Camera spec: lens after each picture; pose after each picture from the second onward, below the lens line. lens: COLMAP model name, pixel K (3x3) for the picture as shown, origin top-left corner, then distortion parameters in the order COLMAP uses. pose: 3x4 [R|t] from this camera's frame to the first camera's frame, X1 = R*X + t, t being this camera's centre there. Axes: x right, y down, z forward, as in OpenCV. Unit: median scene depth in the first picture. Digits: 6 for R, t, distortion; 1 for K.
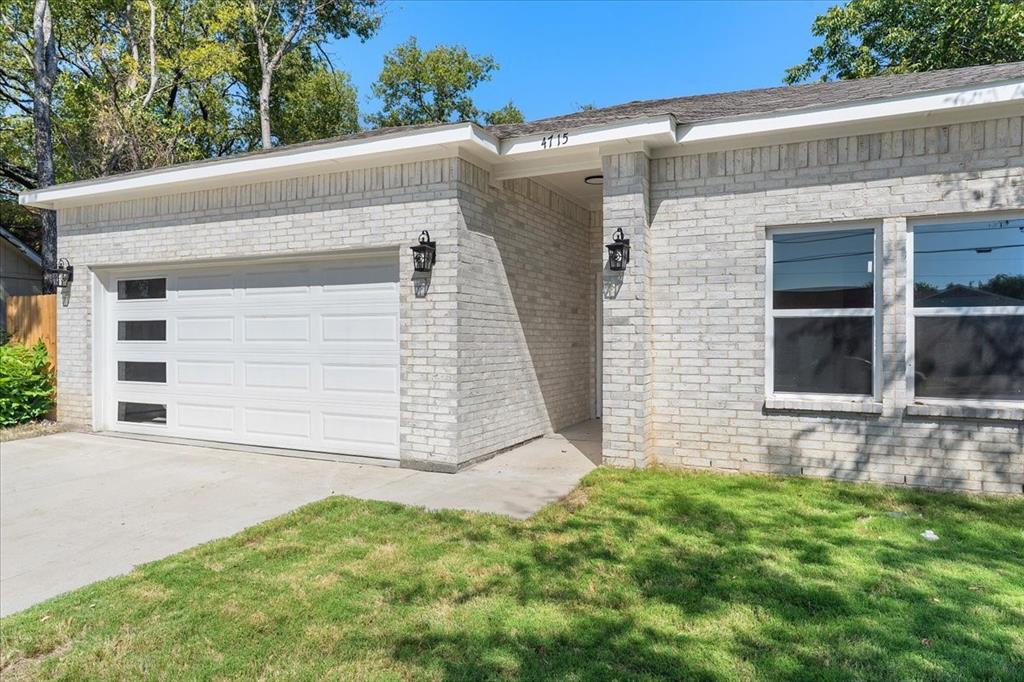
lens RADIAL K [[663.4, 0, 512.0], [0, 663.4, 341.0], [0, 0, 1]] dist [-0.003299, -0.001487]
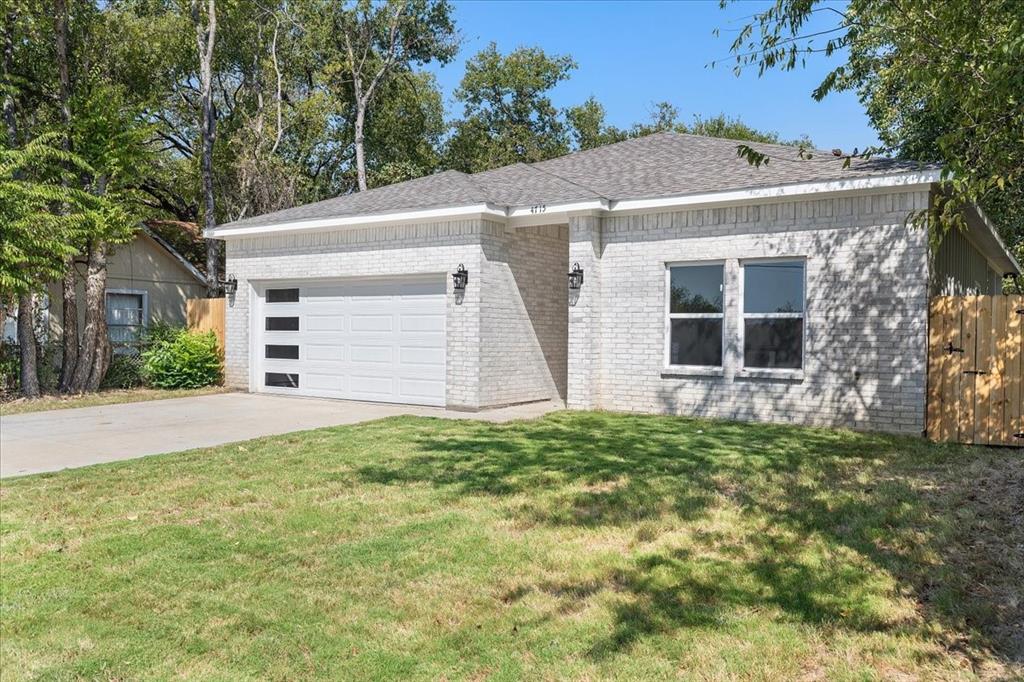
lens RADIAL K [[839.6, 0, 512.0], [0, 839.6, 341.0], [0, 0, 1]] dist [0.001534, 0.000201]
pose [[0.987227, 0.009689, -0.159028, 0.316174], [-0.009325, 0.999952, 0.003038, 0.015774], [0.159050, -0.001516, 0.987269, -0.999379]]
